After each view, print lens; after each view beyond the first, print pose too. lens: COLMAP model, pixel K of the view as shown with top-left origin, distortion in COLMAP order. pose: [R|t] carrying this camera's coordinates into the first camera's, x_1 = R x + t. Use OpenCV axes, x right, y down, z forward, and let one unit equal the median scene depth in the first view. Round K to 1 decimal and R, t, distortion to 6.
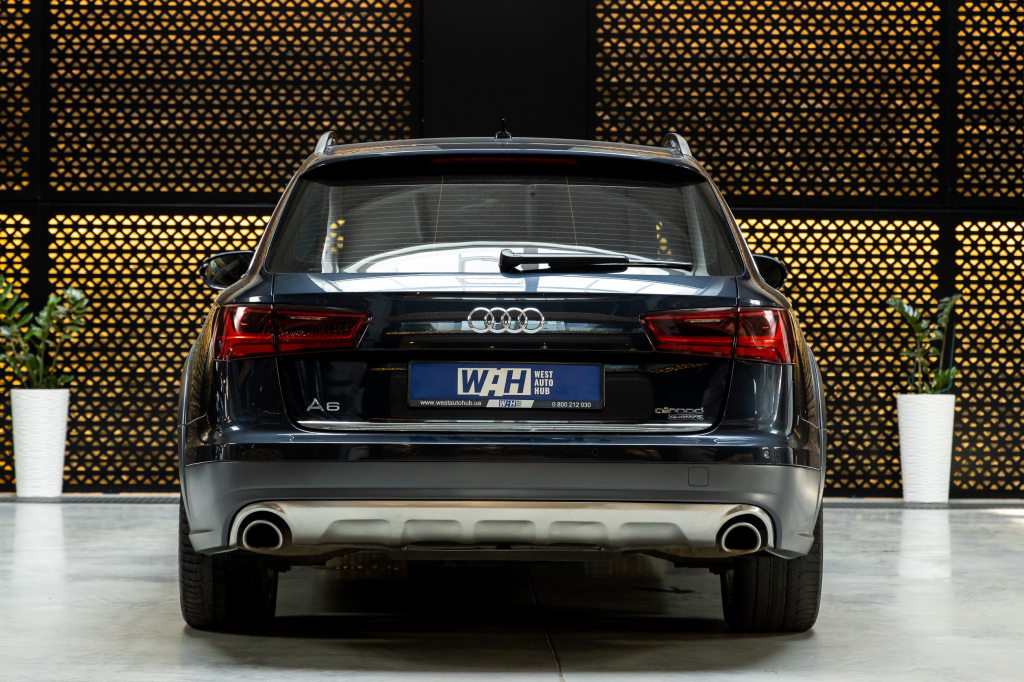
lens RADIAL K [[2959.5, 0, 511.5], [0, 2959.5, 306.5], [0, 0, 1]] dist [0.039920, -0.093243]
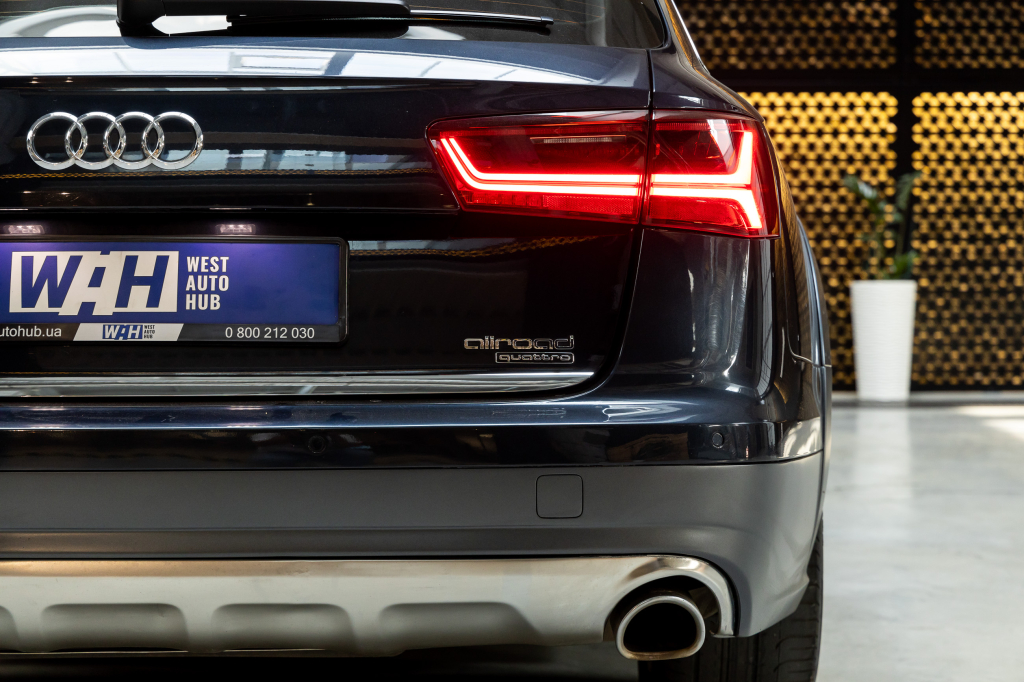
lens RADIAL K [[2096.6, 0, 512.0], [0, 2096.6, 341.0], [0, 0, 1]] dist [0.029494, 0.155732]
pose [[0.999928, -0.009395, -0.007465, 0.028770], [0.009821, 0.998196, 0.059231, 0.008068], [0.006895, -0.059300, 0.998216, 0.341218]]
